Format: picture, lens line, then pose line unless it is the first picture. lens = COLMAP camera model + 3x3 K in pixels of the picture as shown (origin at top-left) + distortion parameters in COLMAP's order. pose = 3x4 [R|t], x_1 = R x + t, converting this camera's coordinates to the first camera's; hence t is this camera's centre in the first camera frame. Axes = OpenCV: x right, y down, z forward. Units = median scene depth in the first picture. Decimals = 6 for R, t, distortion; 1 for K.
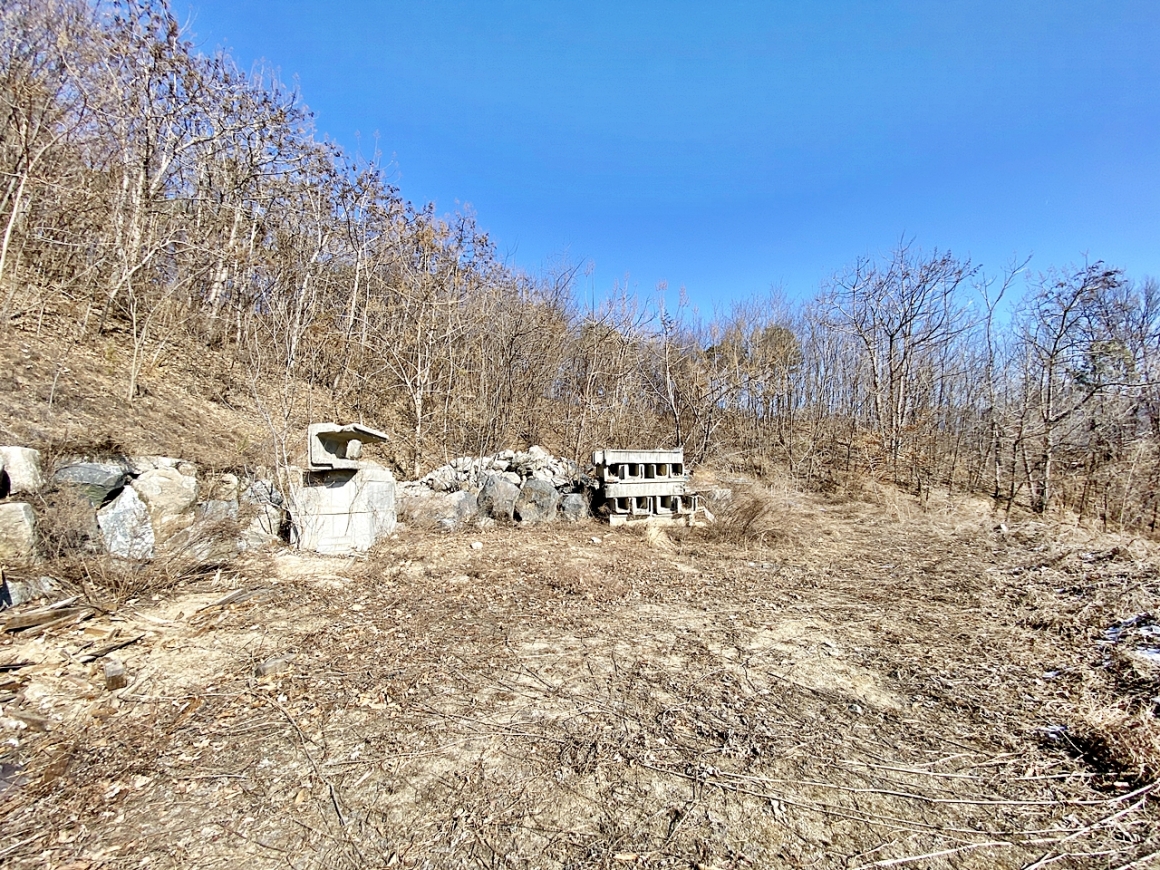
lens RADIAL K [[459.4, 0, 570.3], [0, 459.4, 432.4], [0, 0, 1]] dist [-0.000578, -0.012472]
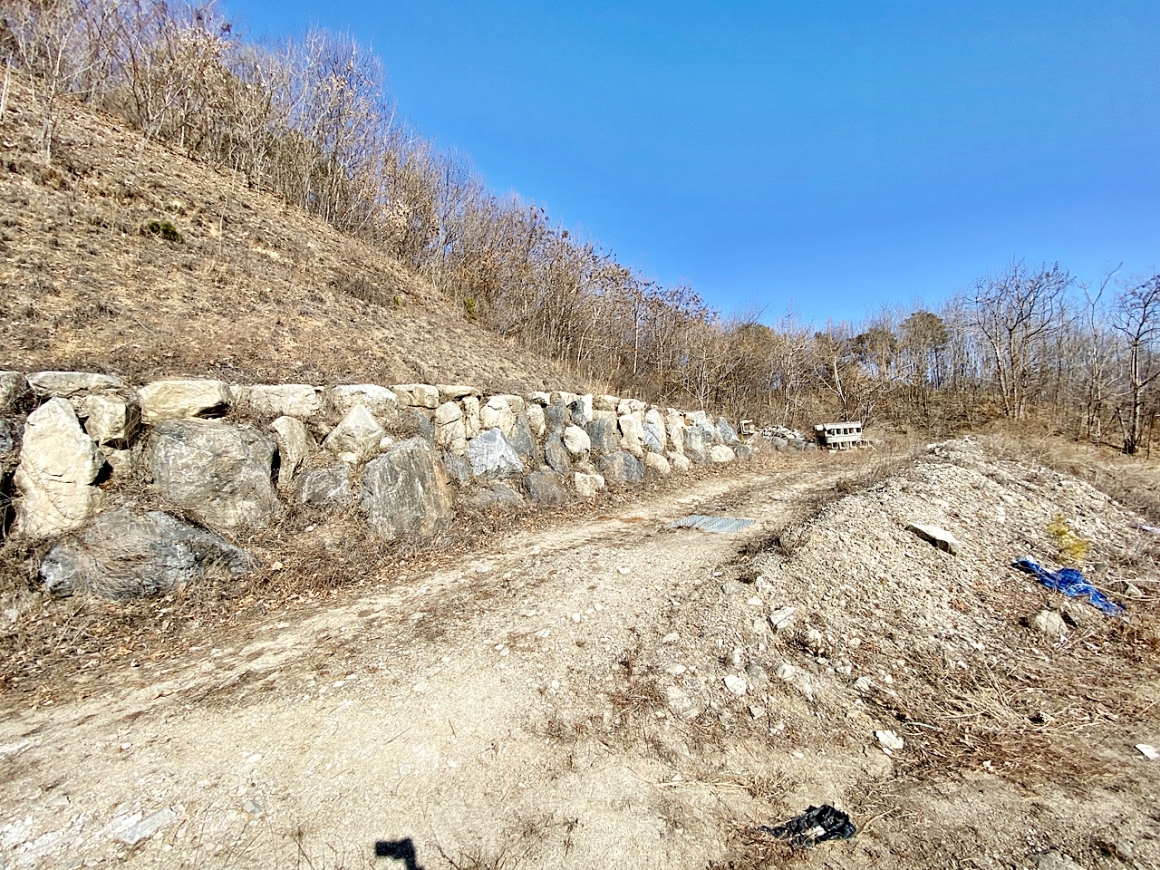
lens RADIAL K [[459.4, 0, 582.5], [0, 459.4, 433.0], [0, 0, 1]] dist [-0.000578, -0.012472]
pose [[0.967926, -0.060824, -0.243763, -0.646047], [0.067301, 0.997564, 0.018325, -0.050343], [0.242055, -0.034143, 0.969662, -1.859139]]
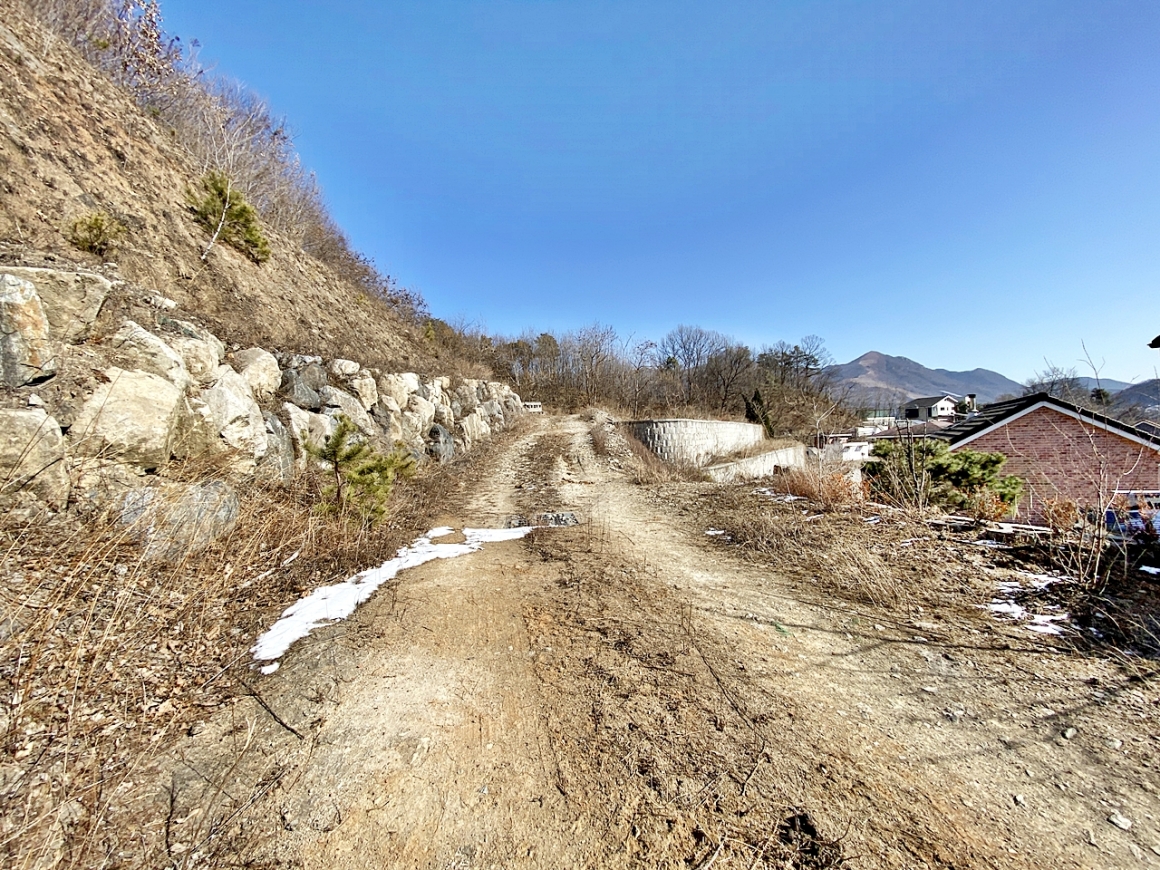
lens RADIAL K [[459.4, 0, 575.6], [0, 459.4, 429.8], [0, 0, 1]] dist [-0.000578, -0.012472]
pose [[0.870643, -0.046620, 0.489702, -1.969286], [0.003763, 0.996101, 0.088141, -0.099104], [-0.491902, -0.074897, 0.867423, -3.647338]]
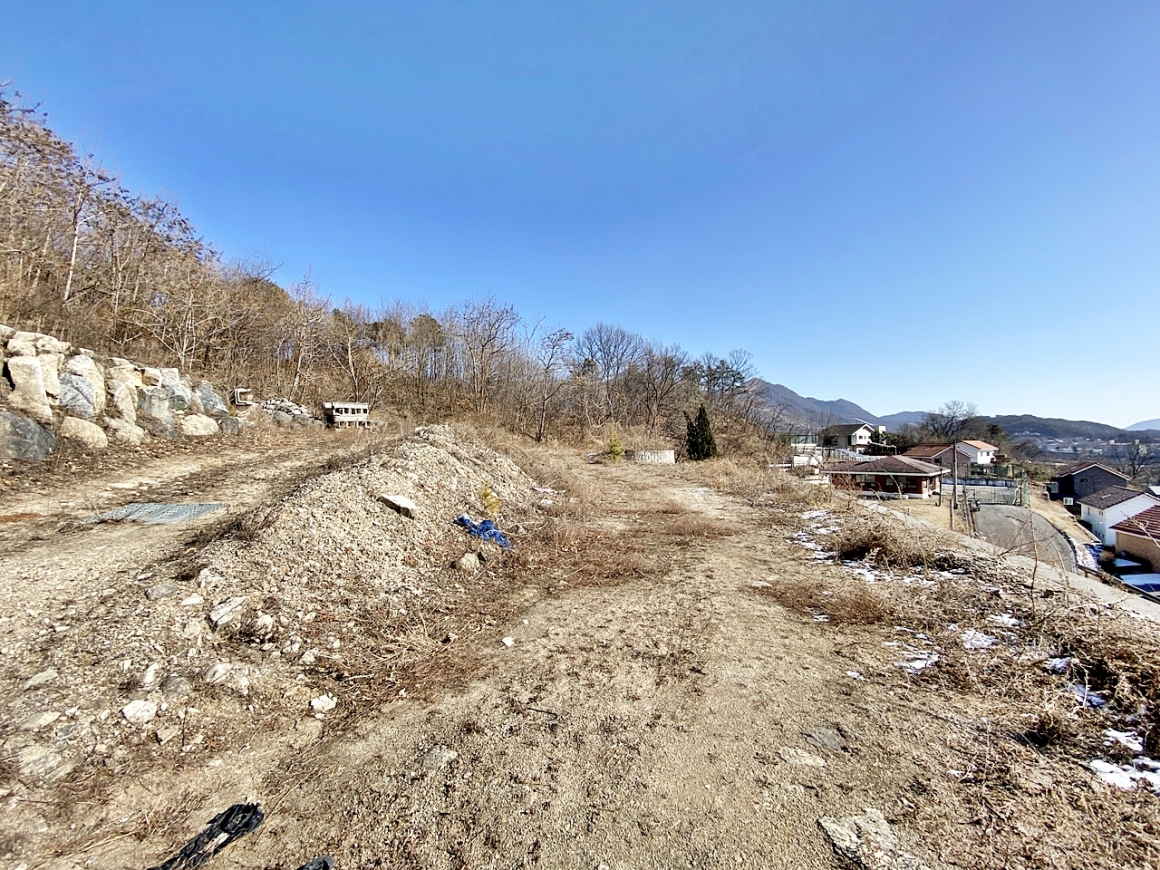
lens RADIAL K [[459.4, 0, 578.8], [0, 459.4, 426.8], [0, 0, 1]] dist [-0.000578, -0.012472]
pose [[0.749009, 0.006958, 0.662524, -0.624788], [-0.058463, 0.996739, 0.055626, -0.047117], [-0.659976, -0.080398, 0.746973, -1.859200]]
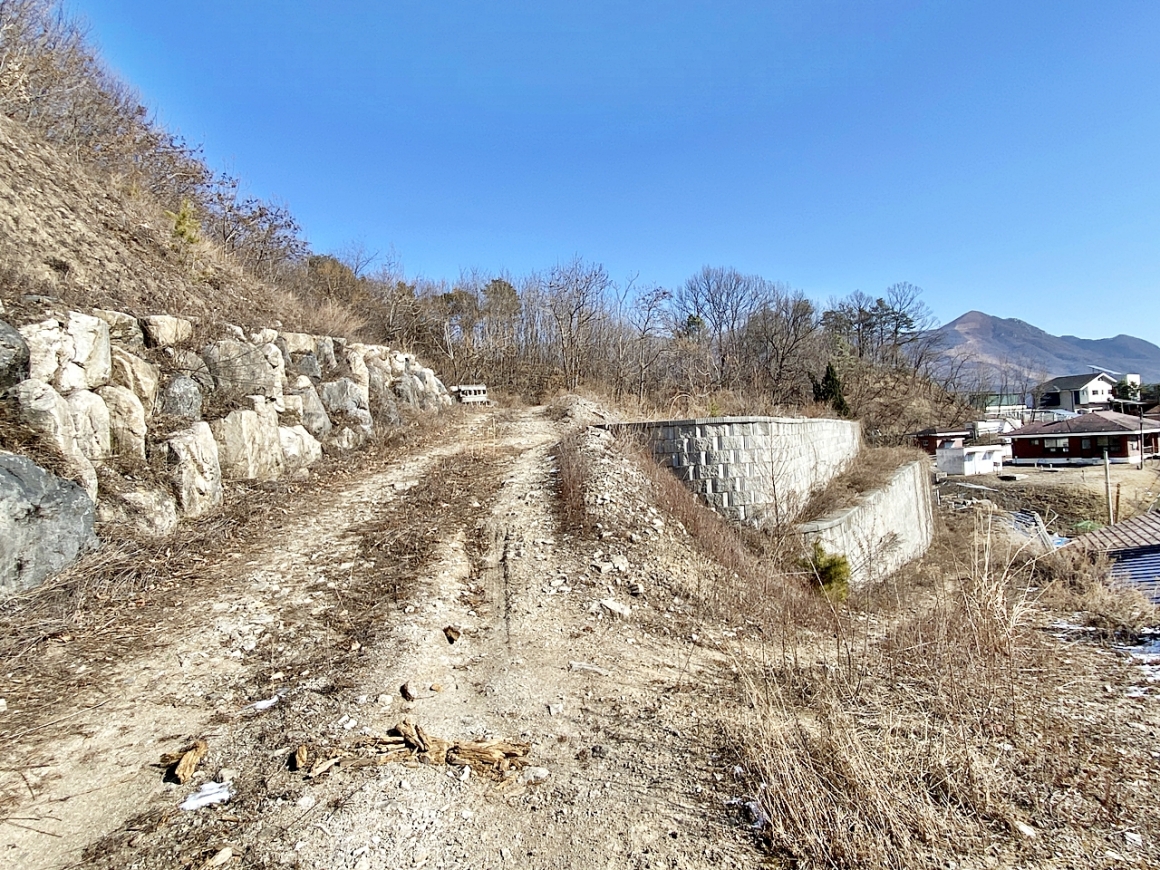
lens RADIAL K [[661.7, 0, 573.3], [0, 661.7, 438.5], [0, 0, 1]] dist [0.004489, -0.012900]
pose [[0.853174, -0.063390, 0.517760, -1.596370], [0.009154, 0.994255, 0.106643, -0.070644], [-0.521546, -0.086245, 0.848853, -3.090043]]
